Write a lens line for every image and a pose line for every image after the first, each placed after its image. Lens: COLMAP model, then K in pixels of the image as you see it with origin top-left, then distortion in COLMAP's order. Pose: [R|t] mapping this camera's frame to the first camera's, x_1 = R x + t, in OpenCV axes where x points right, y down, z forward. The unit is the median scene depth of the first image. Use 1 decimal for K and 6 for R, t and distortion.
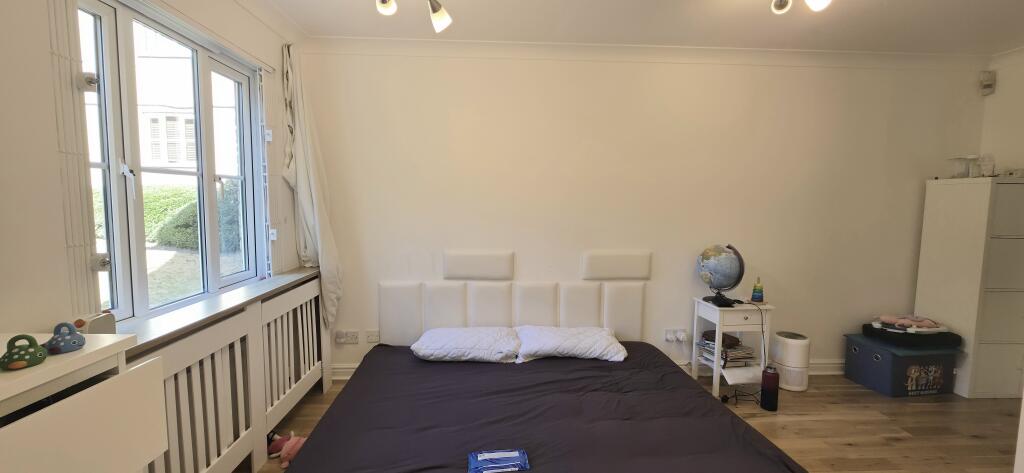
lens RADIAL K [[413.6, 0, 508.7], [0, 413.6, 232.4], [0, 0, 1]] dist [-0.001244, -0.000157]
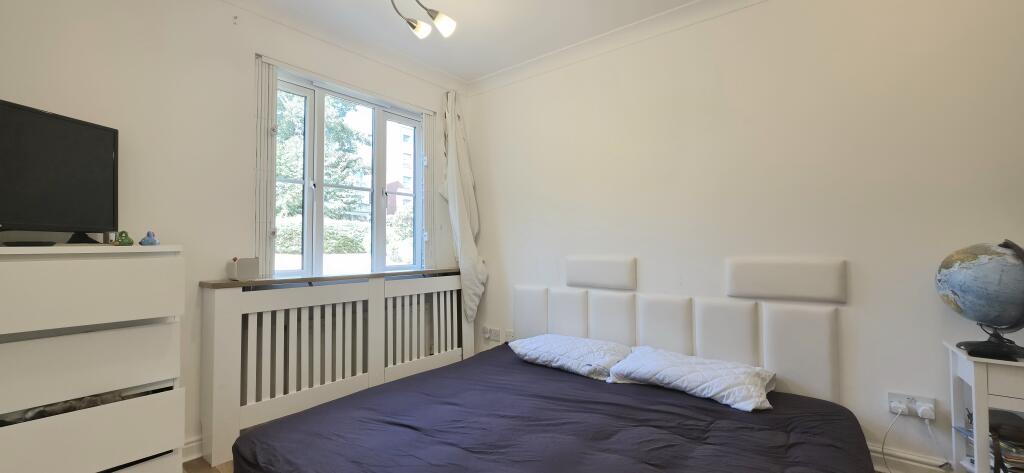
lens RADIAL K [[413.6, 0, 508.7], [0, 413.6, 232.4], [0, 0, 1]] dist [-0.001244, -0.000157]
pose [[0.742386, -0.038618, -0.668858, 0.438952], [-0.039432, 0.994088, -0.101163, 0.102707], [0.668811, 0.101476, 0.736475, 0.204624]]
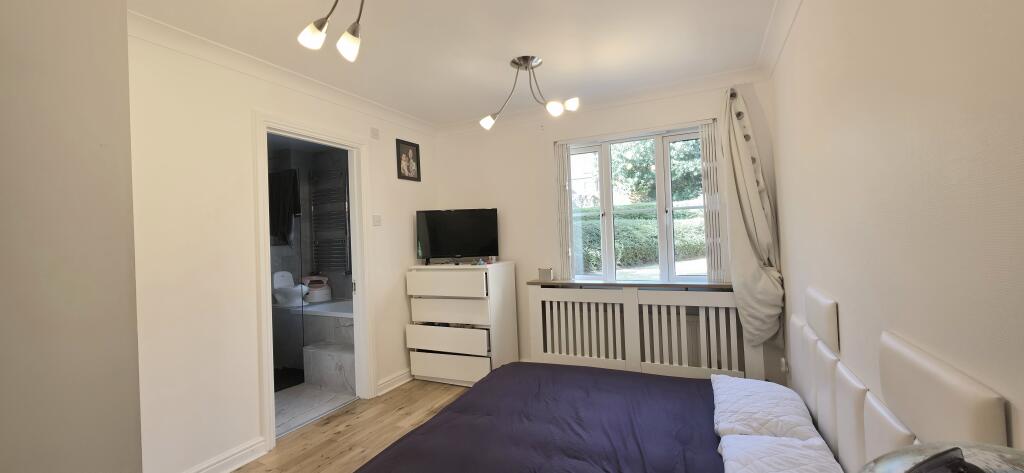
lens RADIAL K [[413.6, 0, 508.7], [0, 413.6, 232.4], [0, 0, 1]] dist [-0.001244, -0.000157]
pose [[-0.491809, -0.002734, -0.870699, 0.775233], [-0.035377, 0.999232, 0.016845, -0.043743], [0.869984, 0.039087, -0.491529, 1.002406]]
